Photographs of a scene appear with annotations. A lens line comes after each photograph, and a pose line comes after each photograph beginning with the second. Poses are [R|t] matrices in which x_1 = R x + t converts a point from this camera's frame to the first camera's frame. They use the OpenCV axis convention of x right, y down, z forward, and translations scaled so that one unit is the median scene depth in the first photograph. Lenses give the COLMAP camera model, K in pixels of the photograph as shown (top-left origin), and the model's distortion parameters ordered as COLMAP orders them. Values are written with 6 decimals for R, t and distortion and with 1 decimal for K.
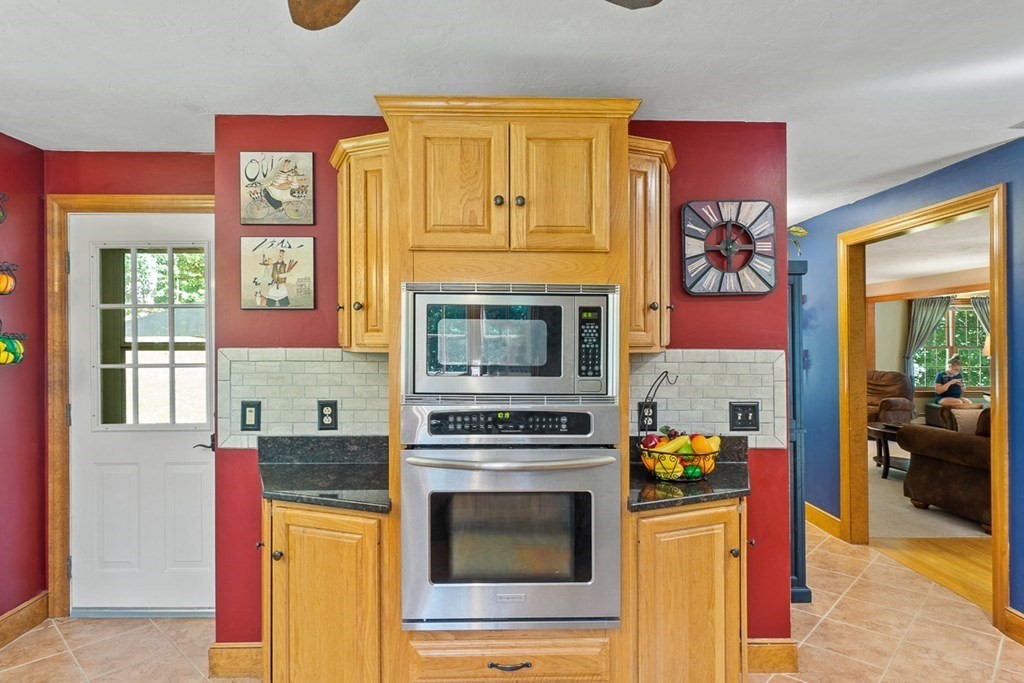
lens RADIAL K [[596.1, 0, 507.5], [0, 596.1, 344.9], [0, 0, 1]] dist [0.000955, -0.001955]
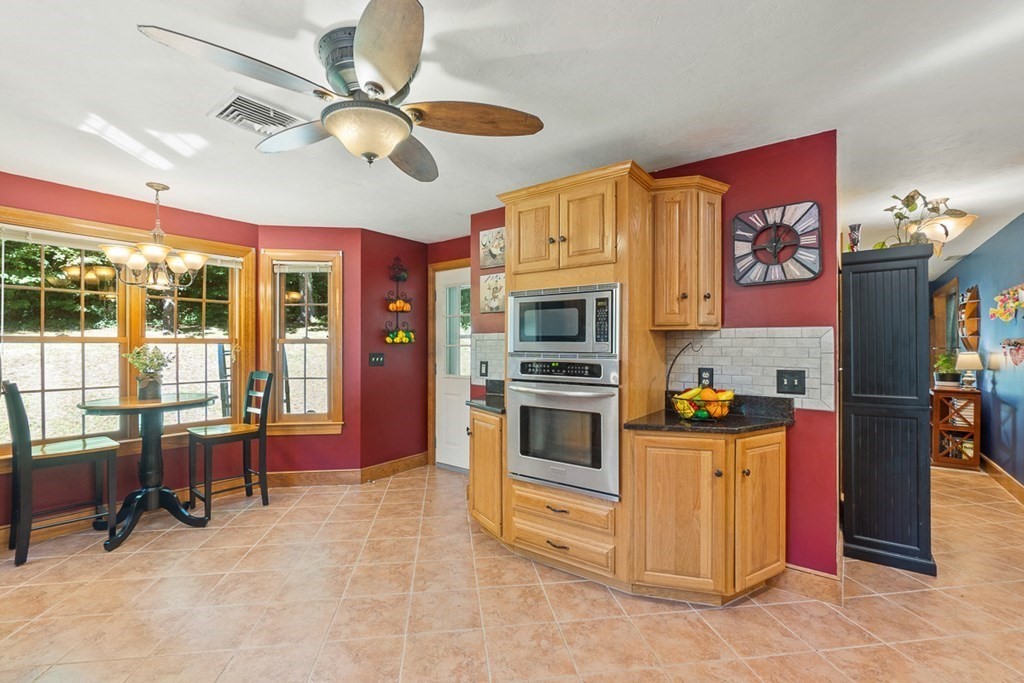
lens RADIAL K [[442.4, 0, 504.2], [0, 442.4, 350.5], [0, 0, 1]] dist [-0.001180, -0.000201]
pose [[0.780911, 0.005181, -0.624621, 0.511335], [-0.003336, 0.999986, 0.004124, 0.054849], [0.624633, -0.001137, 0.780918, -0.070745]]
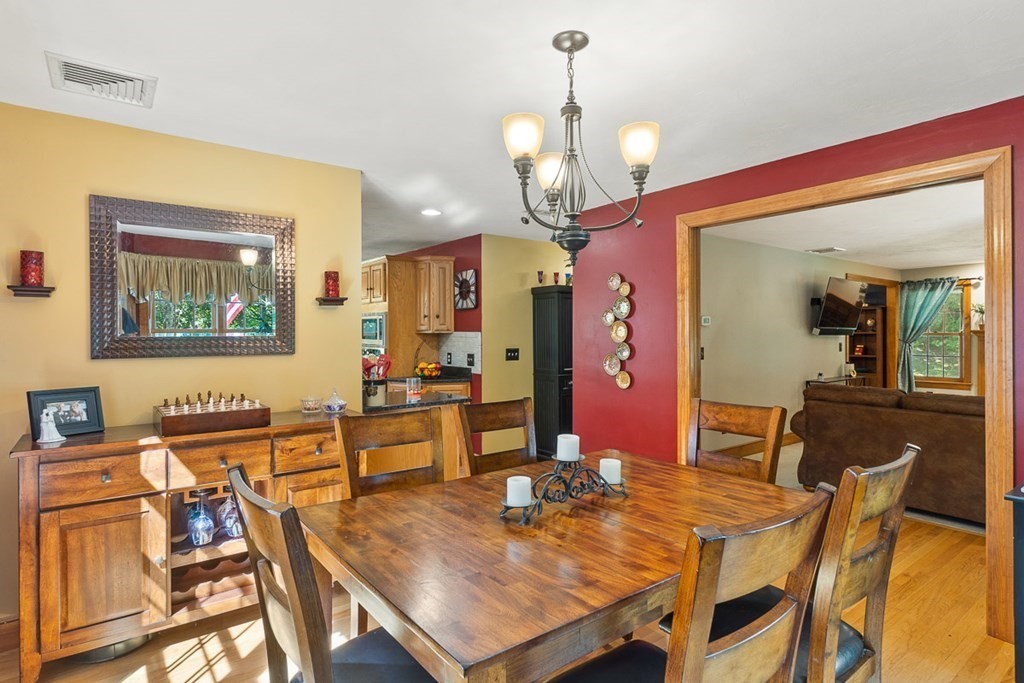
lens RADIAL K [[527.0, 0, 514.5], [0, 527.0, 338.6], [0, 0, 1]] dist [-0.016981, 0.000053]
pose [[0.617638, 0.004394, -0.786450, 2.198112], [0.002951, 0.999964, 0.007904, 0.018857], [0.786457, -0.007202, 0.617603, -0.168578]]
